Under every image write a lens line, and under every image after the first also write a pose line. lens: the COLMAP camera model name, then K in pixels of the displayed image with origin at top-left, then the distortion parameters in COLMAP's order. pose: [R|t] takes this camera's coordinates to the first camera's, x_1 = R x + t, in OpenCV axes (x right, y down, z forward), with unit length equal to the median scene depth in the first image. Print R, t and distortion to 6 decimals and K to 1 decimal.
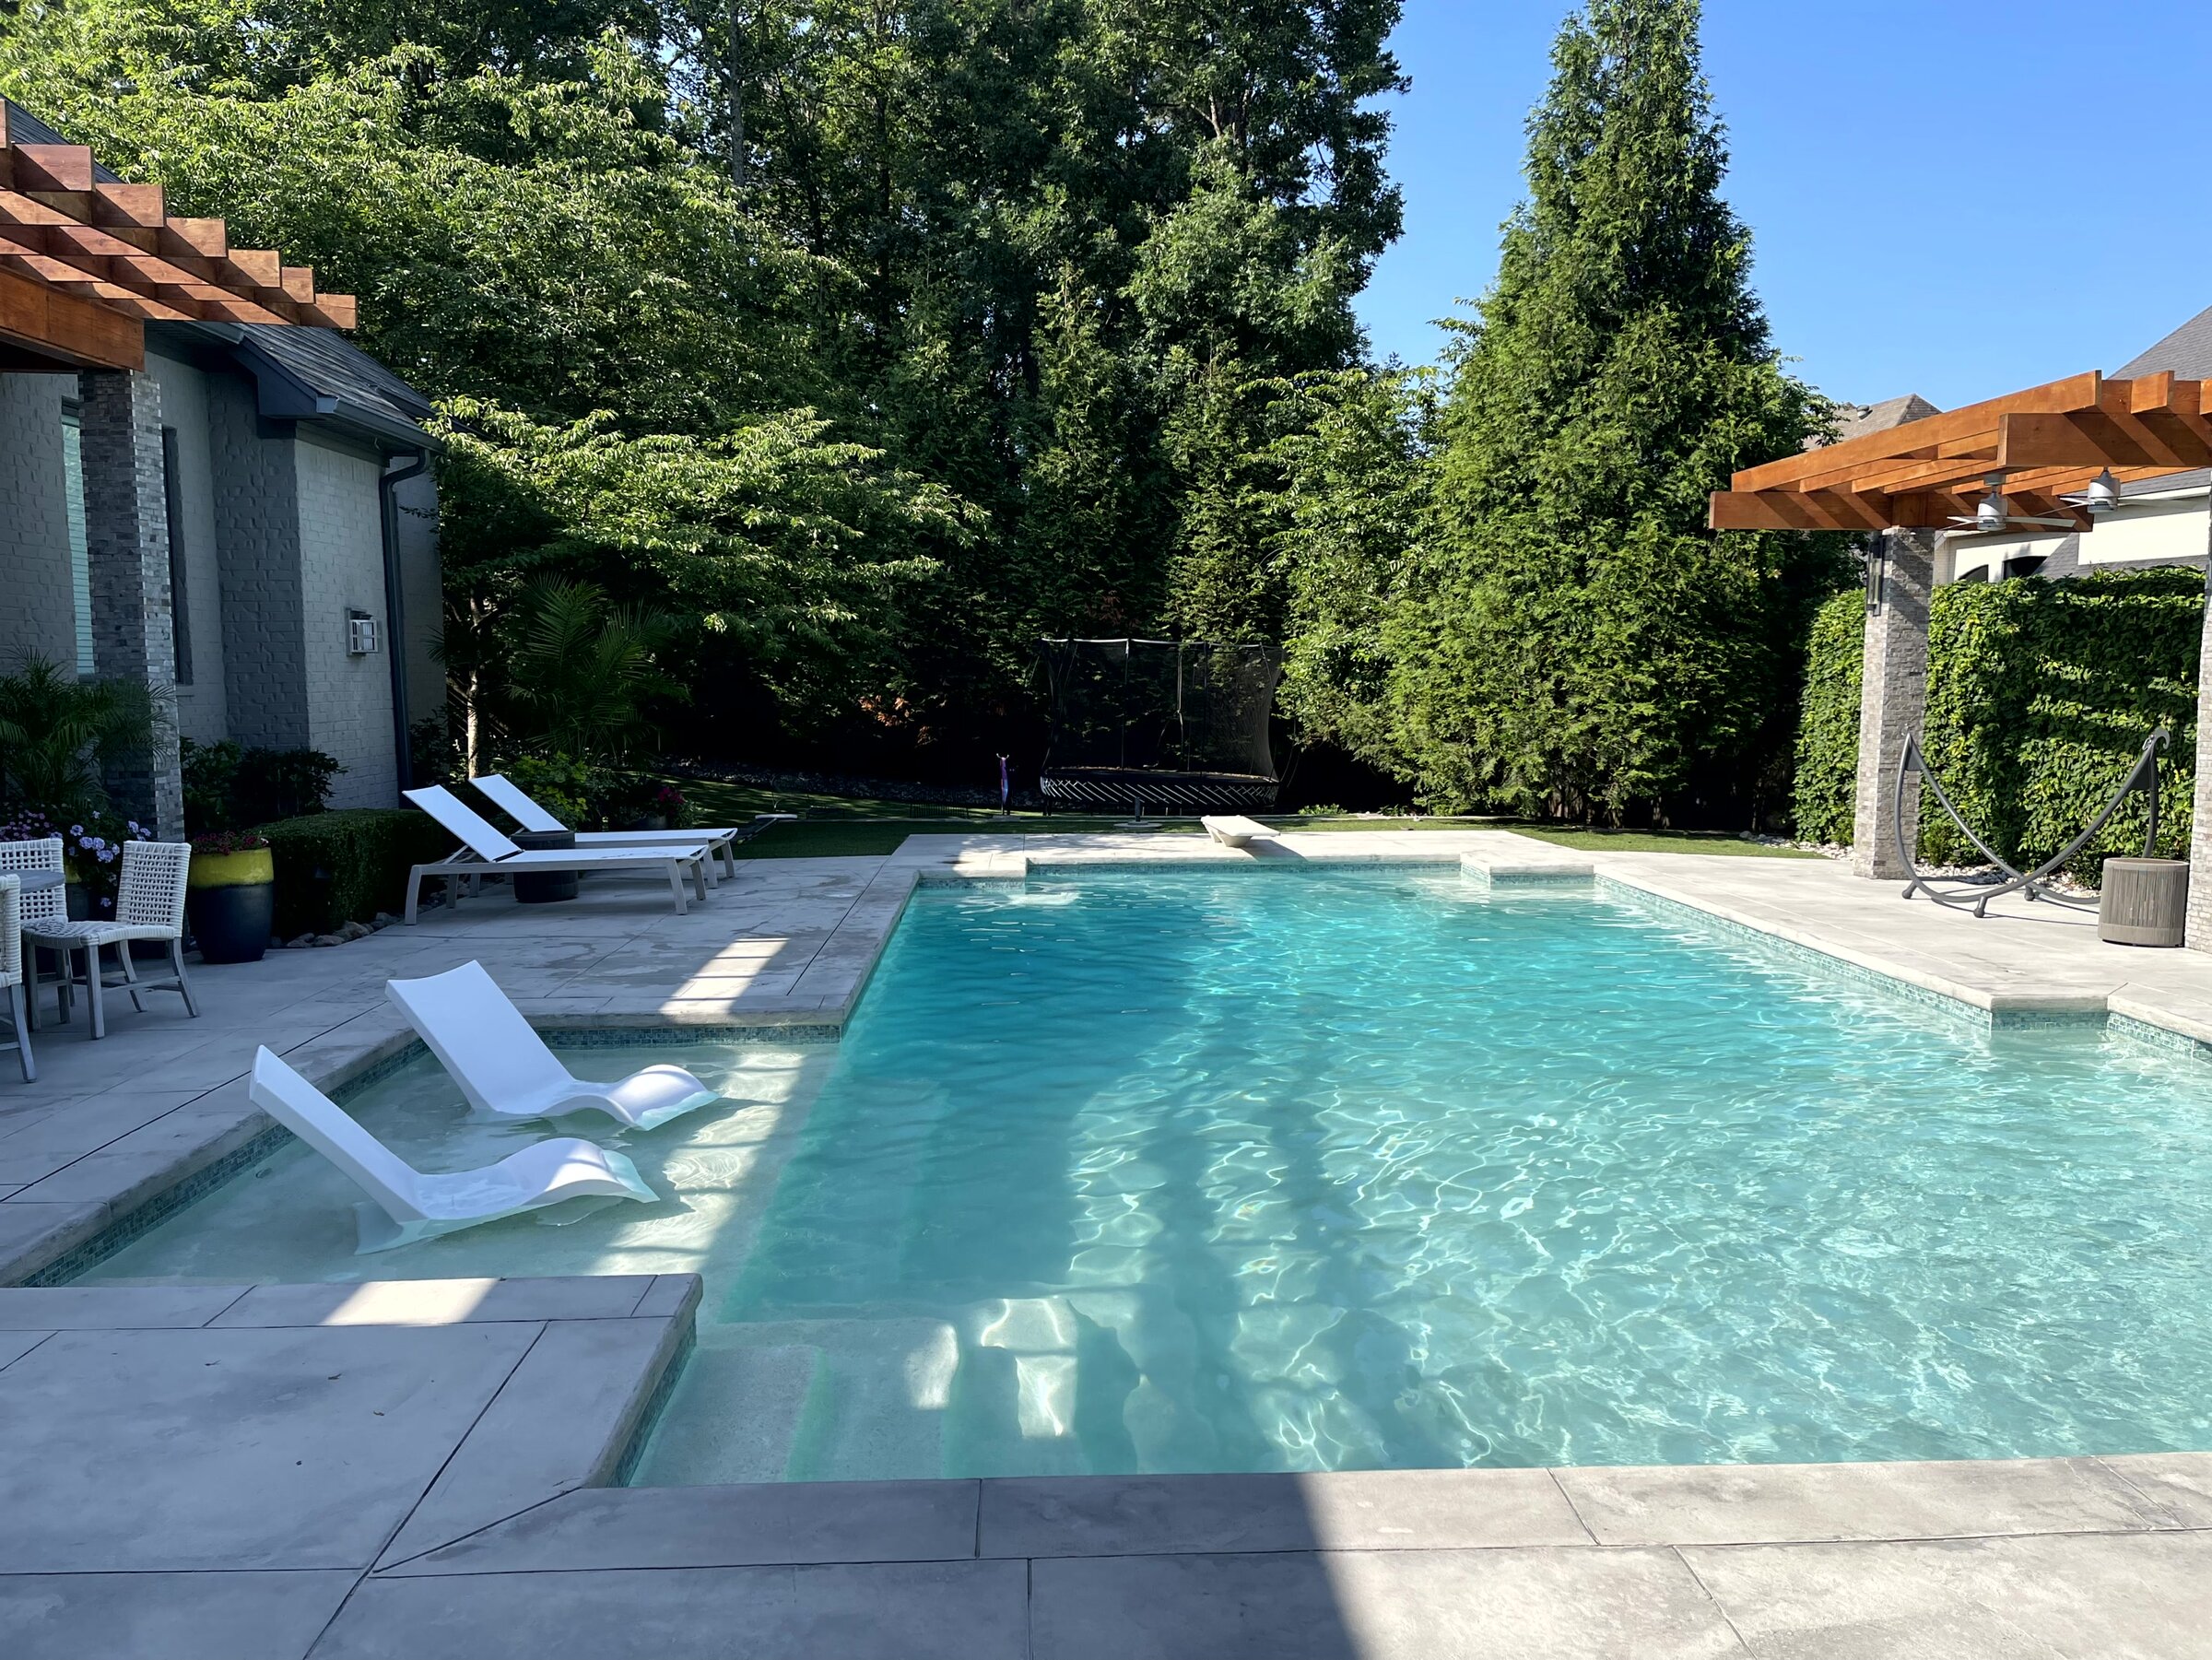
lens RADIAL K [[1651.9, 0, 1106.0], [0, 1651.9, 830.0], [0, 0, 1]] dist [0.075722, -0.097980]
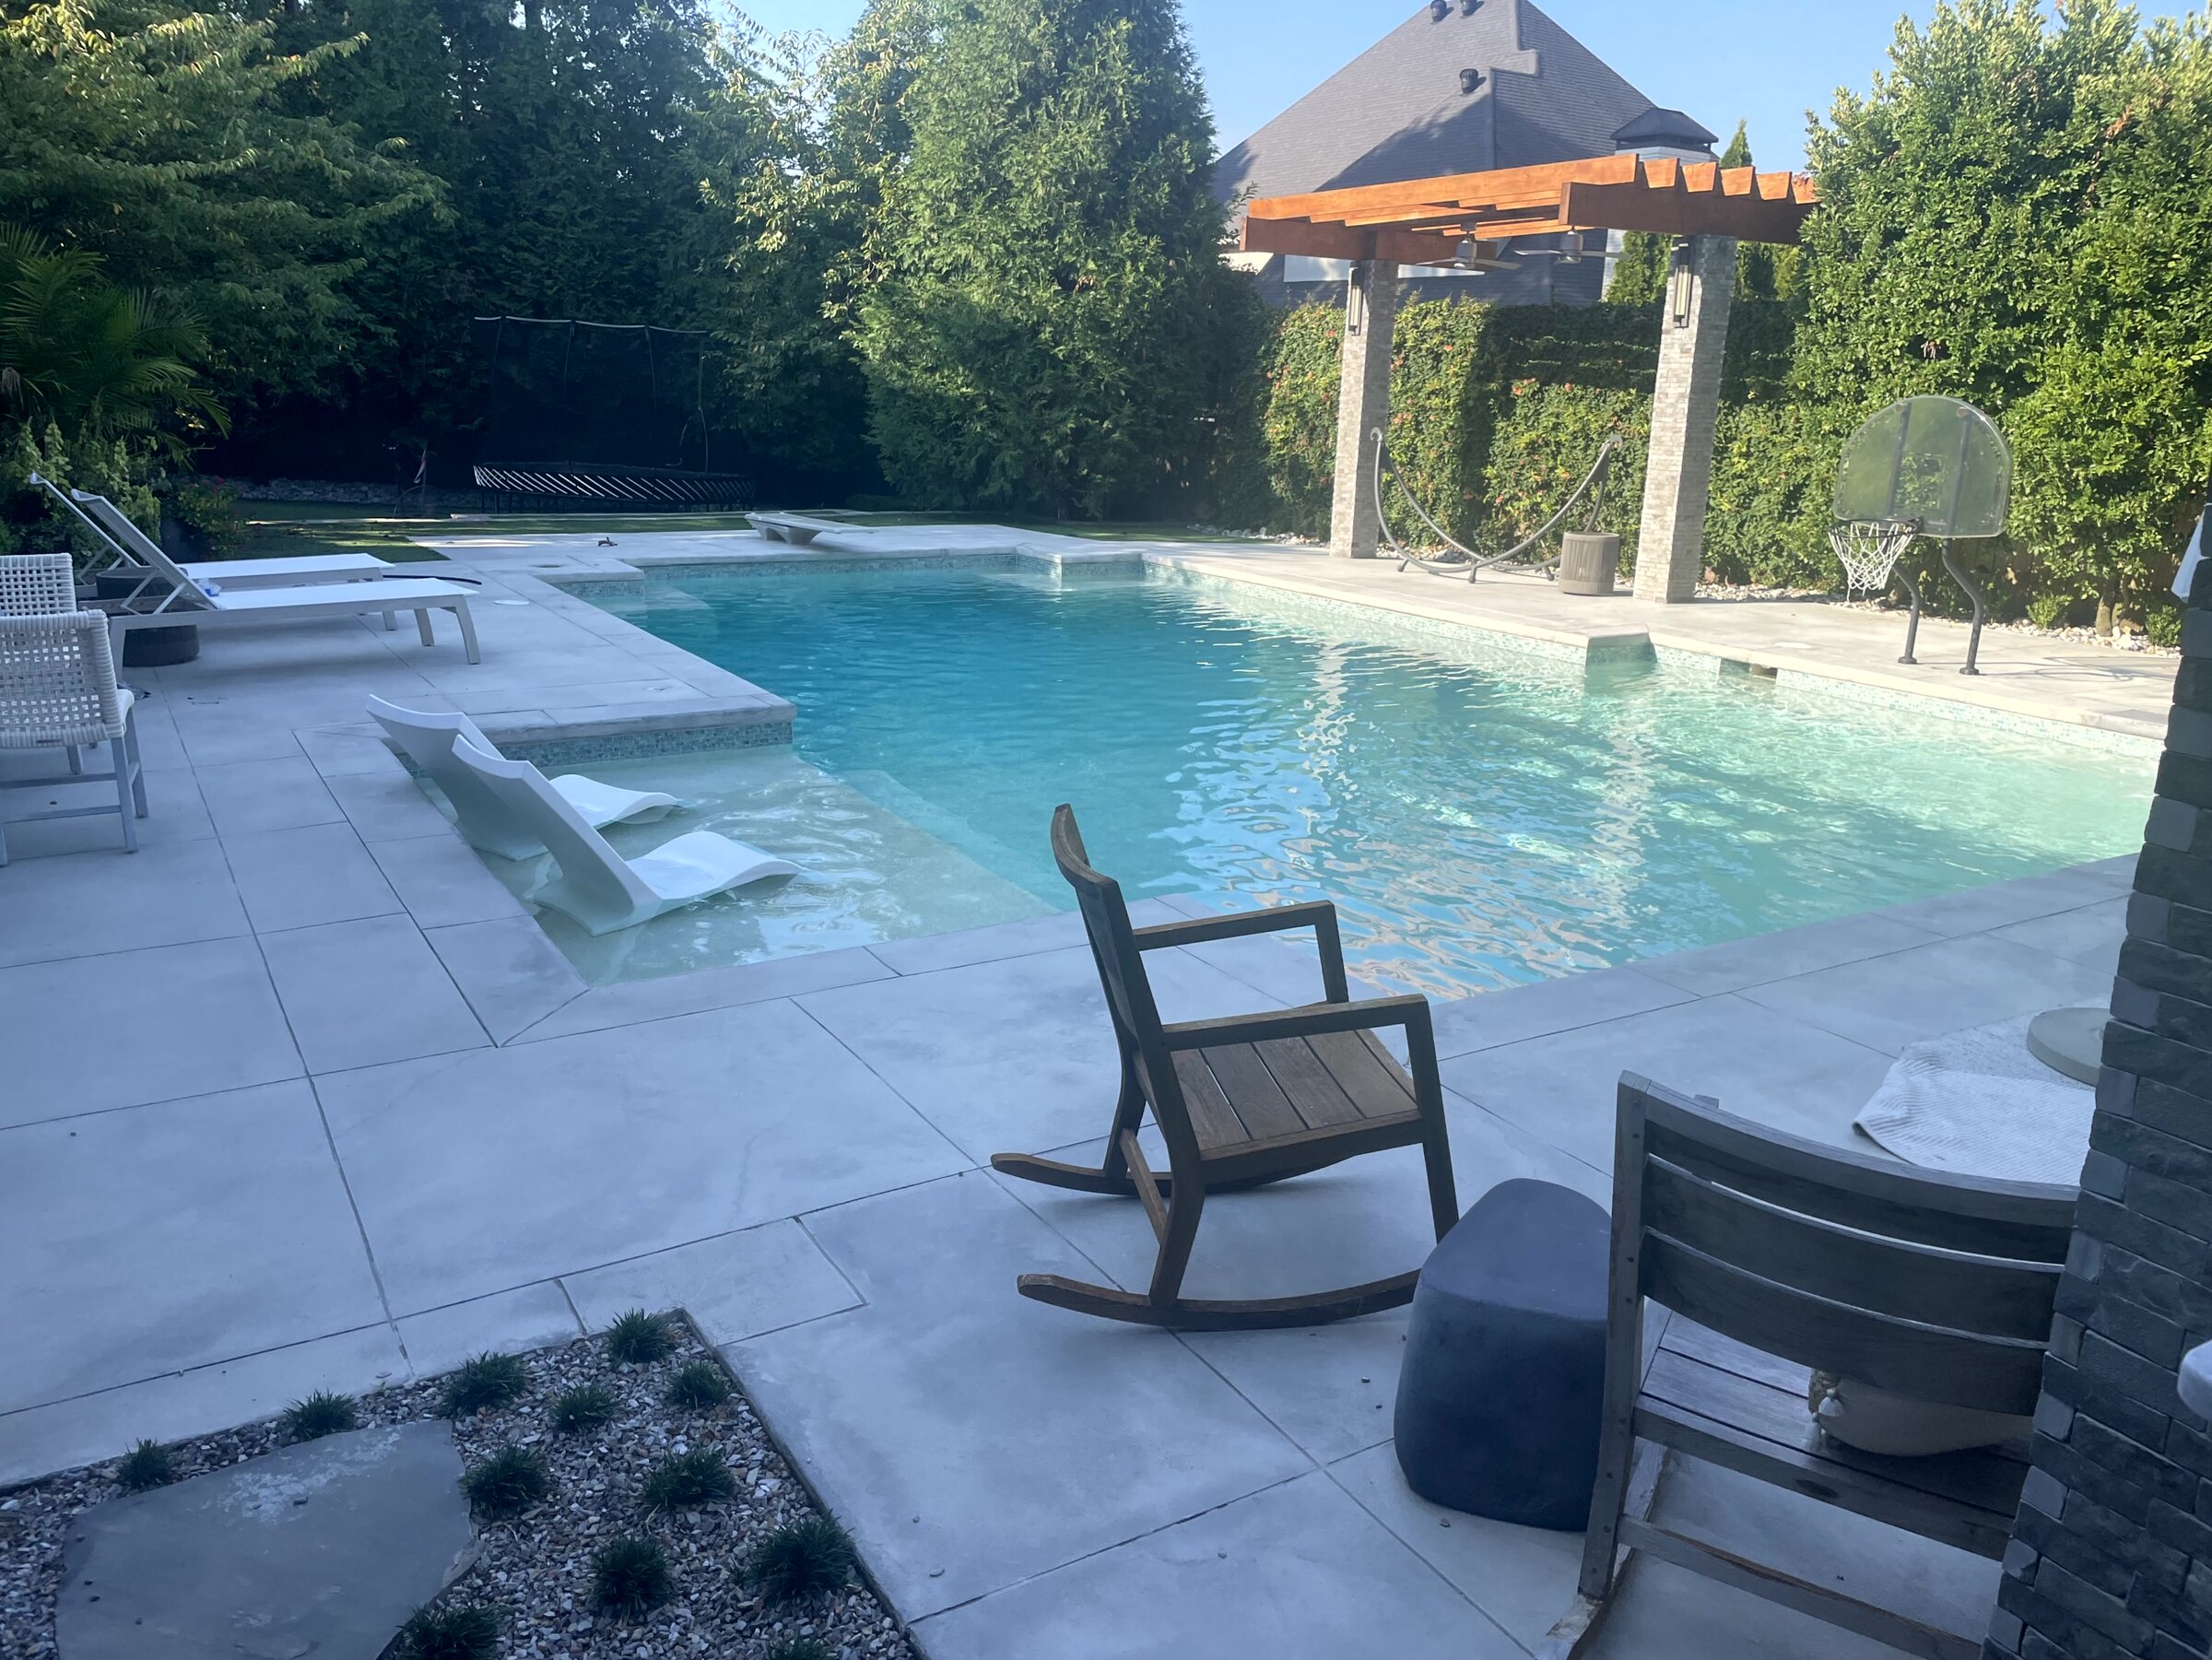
lens RADIAL K [[1691.0, 0, 1106.0], [0, 1691.0, 830.0], [0, 0, 1]] dist [0.048259, -0.002564]
pose [[0.875049, -0.103959, 0.472738, -0.256708], [0.019355, 0.983397, 0.180431, -0.002219], [-0.483647, -0.148736, 0.862533, -0.014414]]
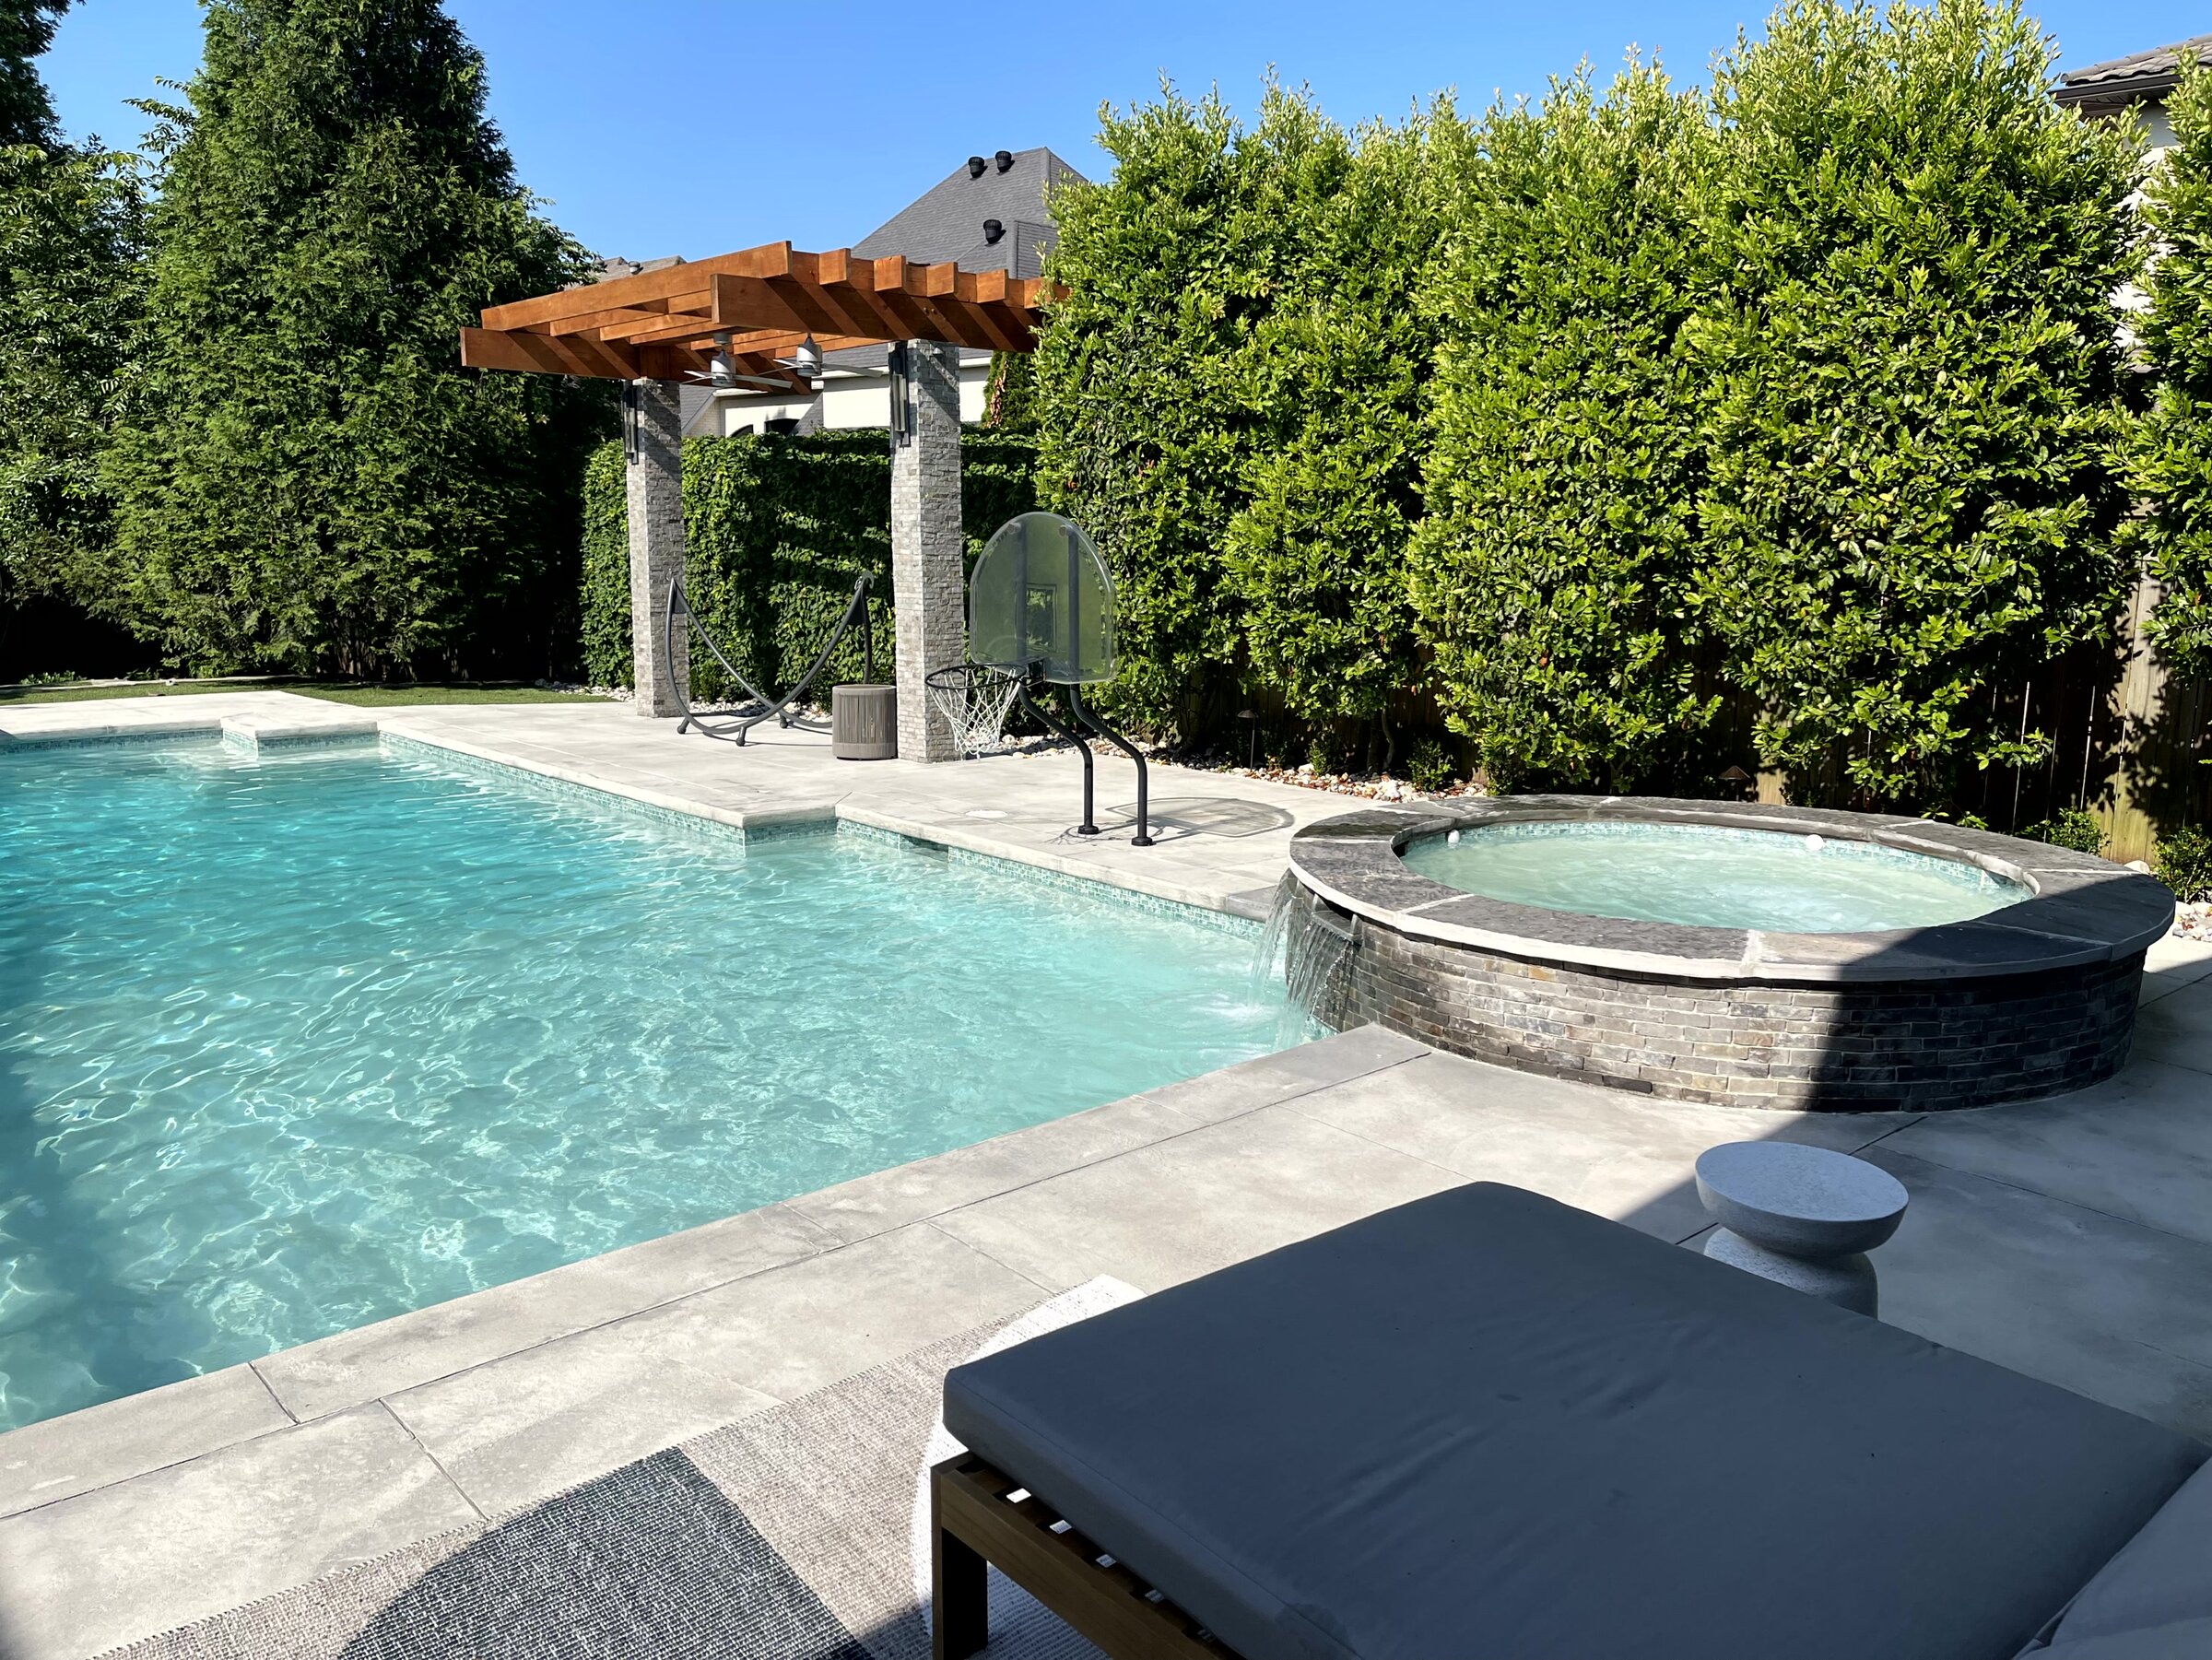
lens RADIAL K [[1651.9, 0, 1106.0], [0, 1651.9, 830.0], [0, 0, 1]] dist [0.075722, -0.097980]
pose [[0.780532, -0.106096, 0.616047, 0.022189], [0.051948, 0.993092, 0.105213, 0.003388], [-0.622954, -0.050120, 0.780651, -0.002895]]
